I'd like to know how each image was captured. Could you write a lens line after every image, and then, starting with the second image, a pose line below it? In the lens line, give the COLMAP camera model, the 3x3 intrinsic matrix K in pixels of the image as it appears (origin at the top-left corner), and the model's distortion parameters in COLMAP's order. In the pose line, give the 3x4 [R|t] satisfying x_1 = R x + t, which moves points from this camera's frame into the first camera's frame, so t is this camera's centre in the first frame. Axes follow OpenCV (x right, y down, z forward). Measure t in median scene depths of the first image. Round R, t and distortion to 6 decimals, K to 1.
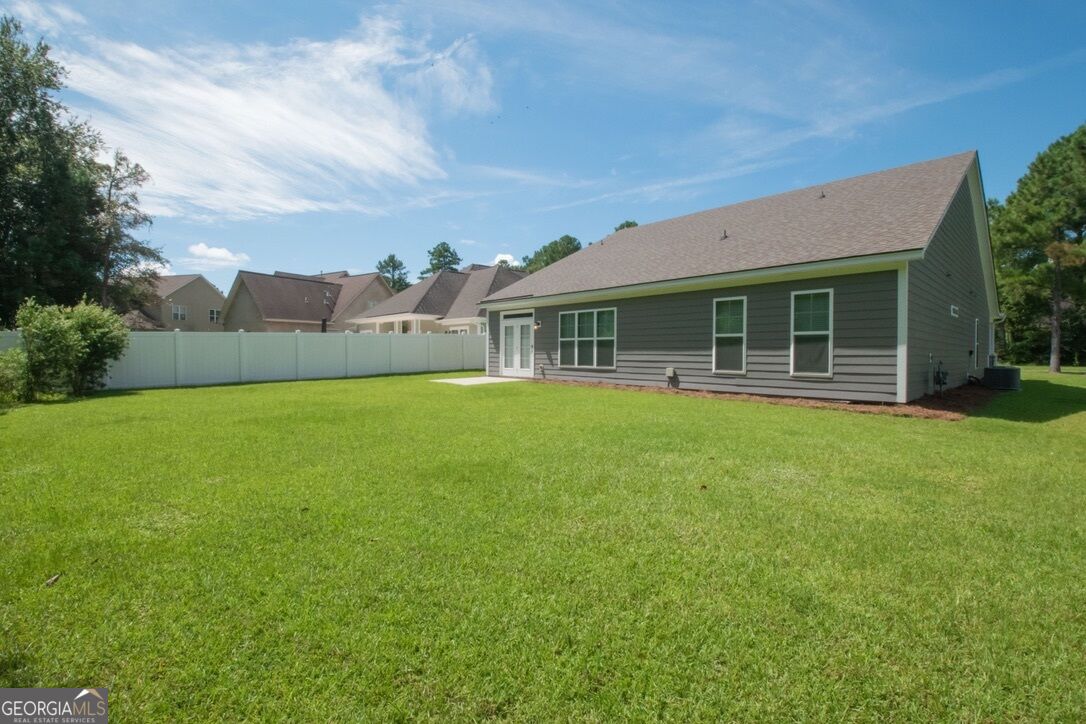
lens RADIAL K [[461.4, 0, 543.0], [0, 461.4, 362.0], [0, 0, 1]] dist [-0.000617, -0.000073]
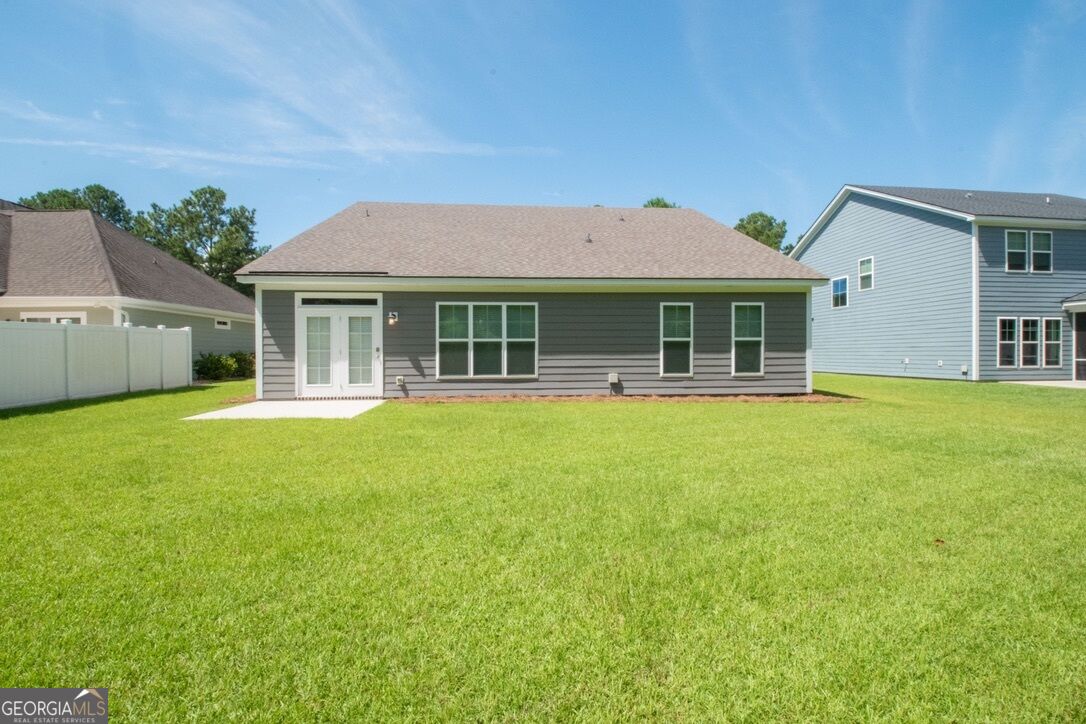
lens RADIAL K [[471.8, 0, 543.0], [0, 471.8, 362.0], [0, 0, 1]] dist [0.018078, -0.000051]
pose [[0.633577, -0.012293, 0.773582, -0.485214], [0.024440, 0.999693, -0.004130, -0.008416], [-0.773294, 0.021523, 0.633683, 0.458477]]
